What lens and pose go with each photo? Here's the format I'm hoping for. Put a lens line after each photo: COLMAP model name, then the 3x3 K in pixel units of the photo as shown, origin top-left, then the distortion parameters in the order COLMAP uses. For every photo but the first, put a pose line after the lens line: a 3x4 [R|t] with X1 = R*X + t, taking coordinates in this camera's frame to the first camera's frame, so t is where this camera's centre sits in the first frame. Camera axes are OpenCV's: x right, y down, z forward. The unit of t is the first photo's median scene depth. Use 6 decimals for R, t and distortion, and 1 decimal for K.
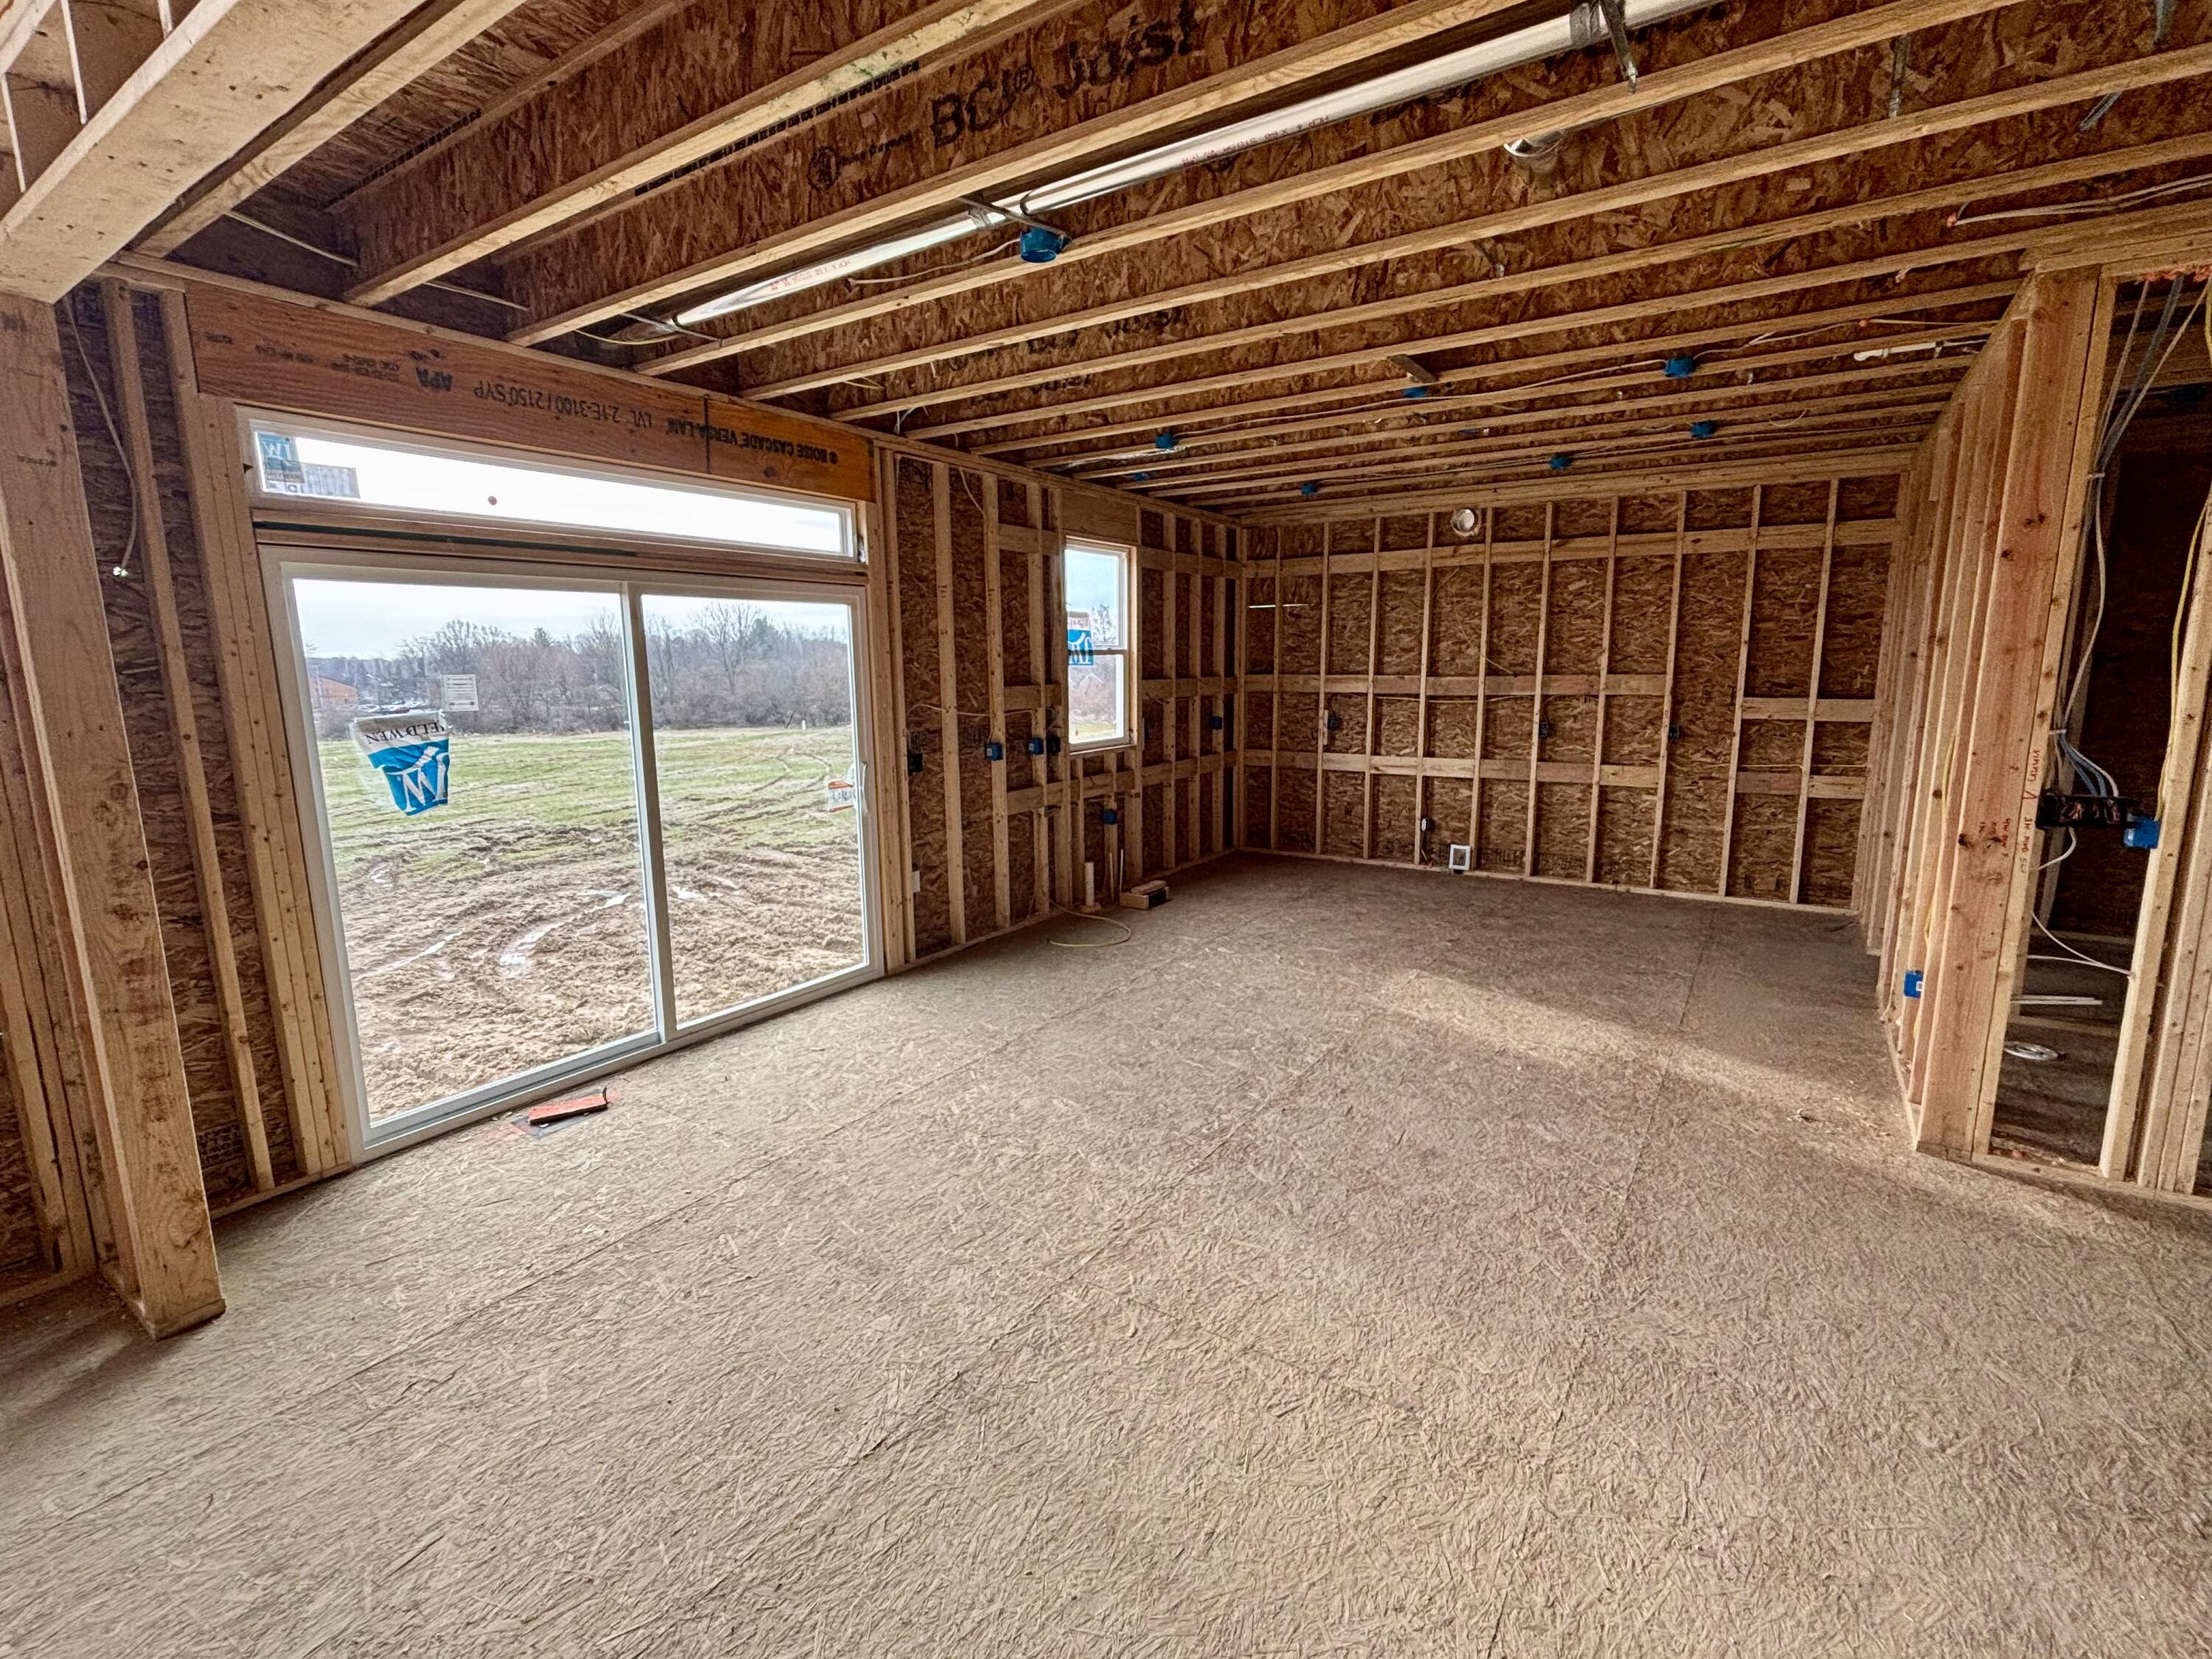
lens RADIAL K [[988.5, 0, 1123.4], [0, 988.5, 821.9], [0, 0, 1]] dist [-0.005313, -0.000087]
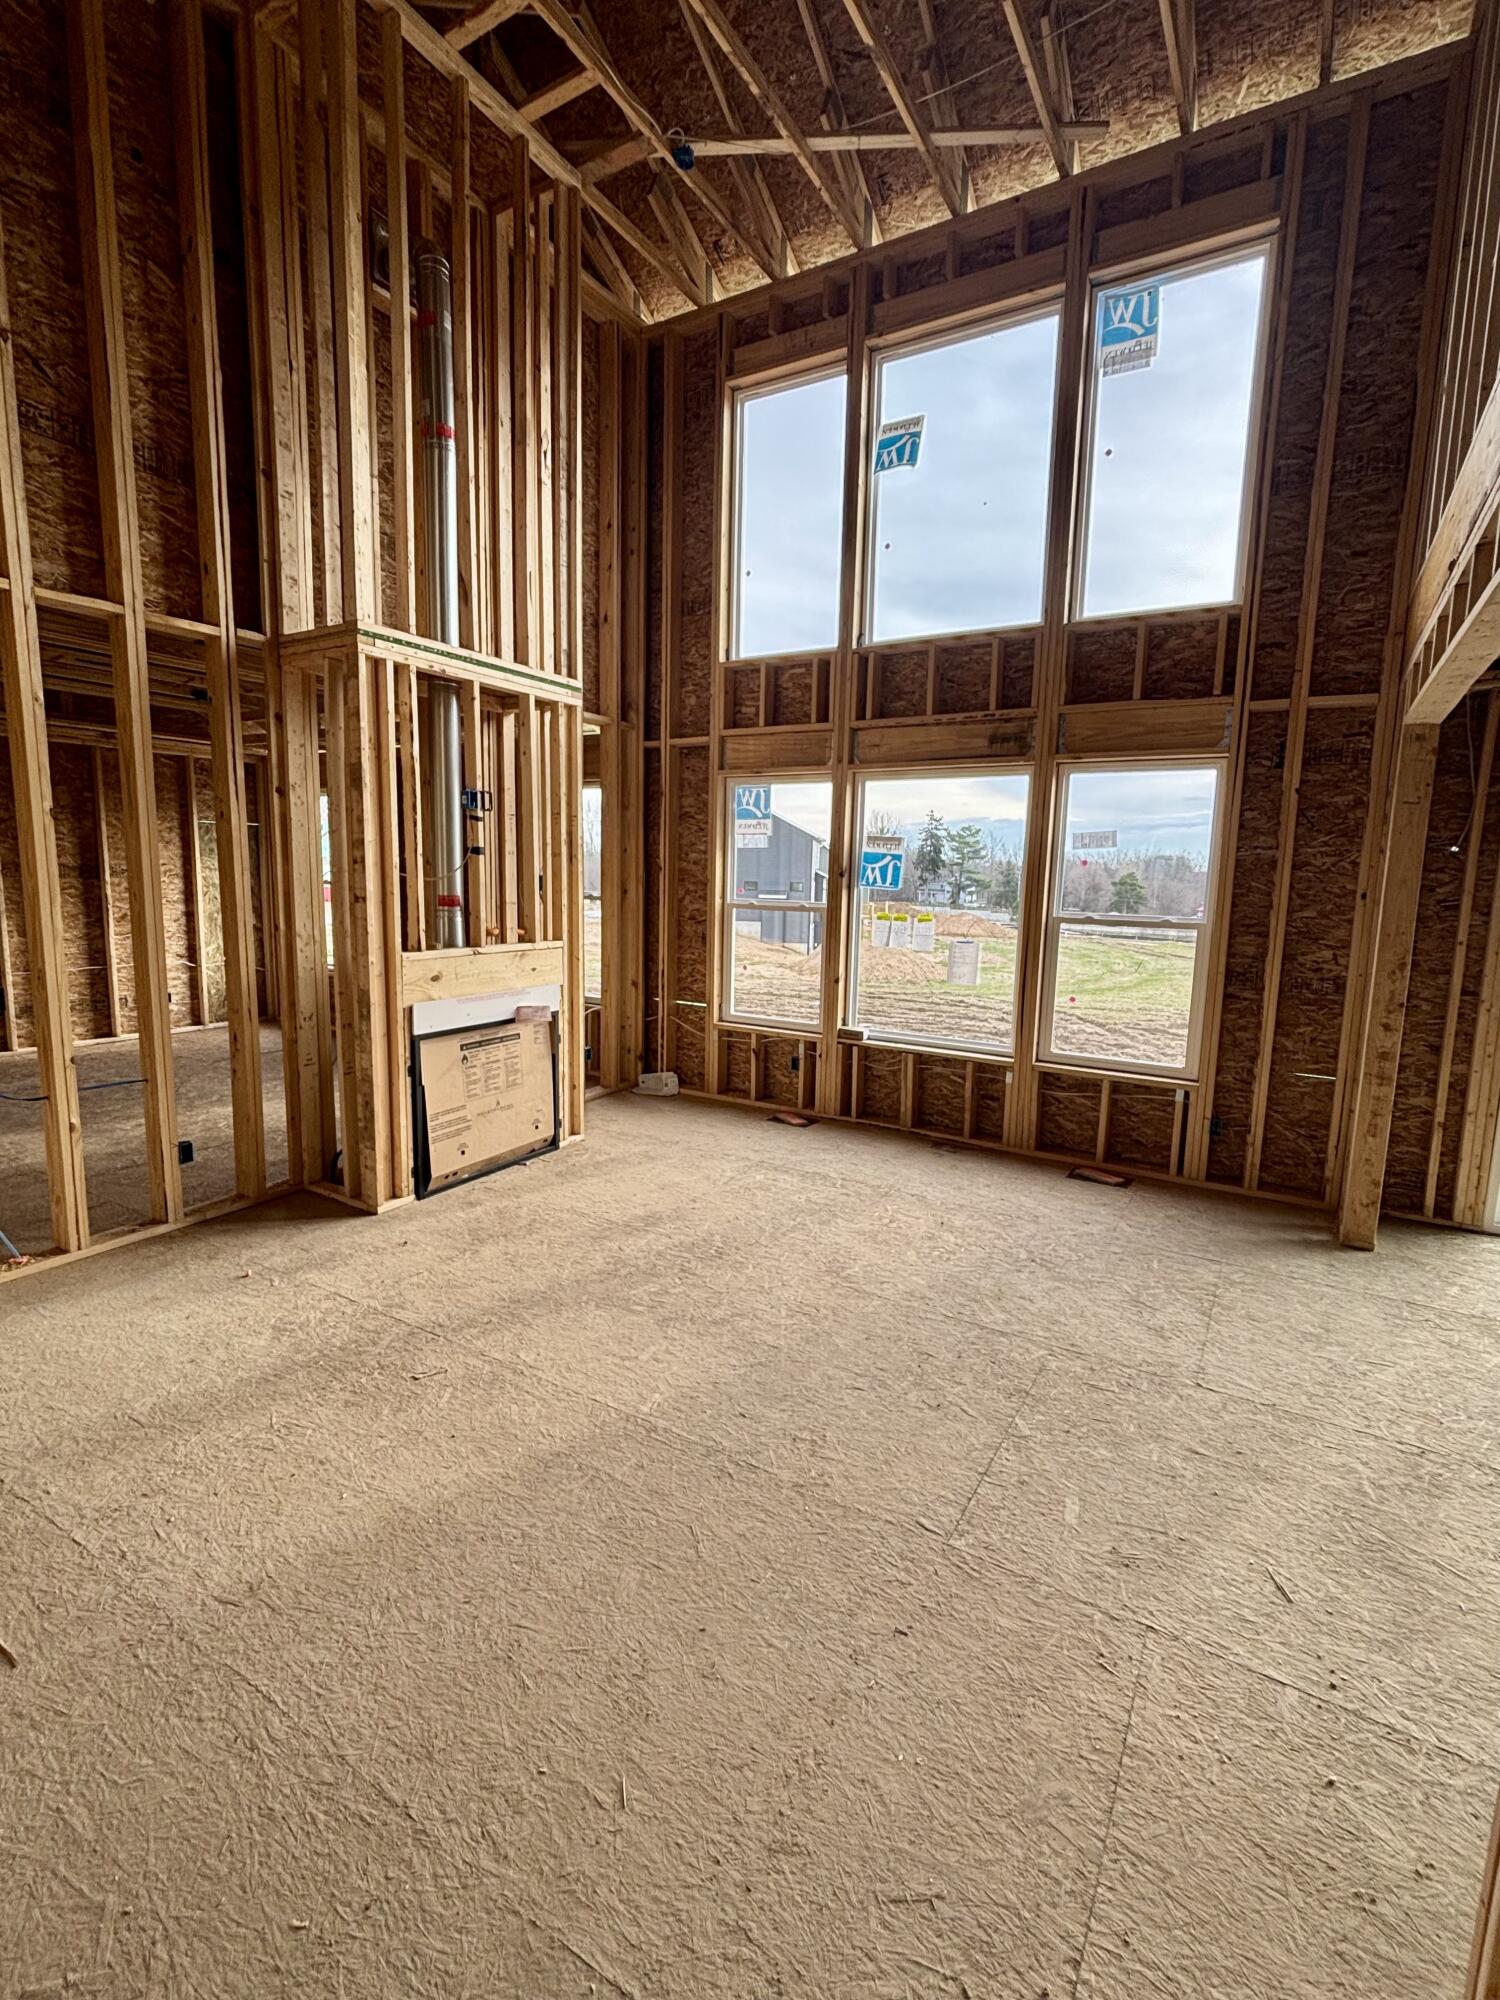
lens RADIAL K [[893.7, 0, 759.3], [0, 893.7, 997.8], [0, 0, 1]] dist [-0.005313, -0.000087]
pose [[0.029616, 0.141593, -0.989482, 0.276278], [-0.185856, 0.973434, 0.133733, 0.012322], [0.982130, 0.179941, 0.055145, -0.132648]]
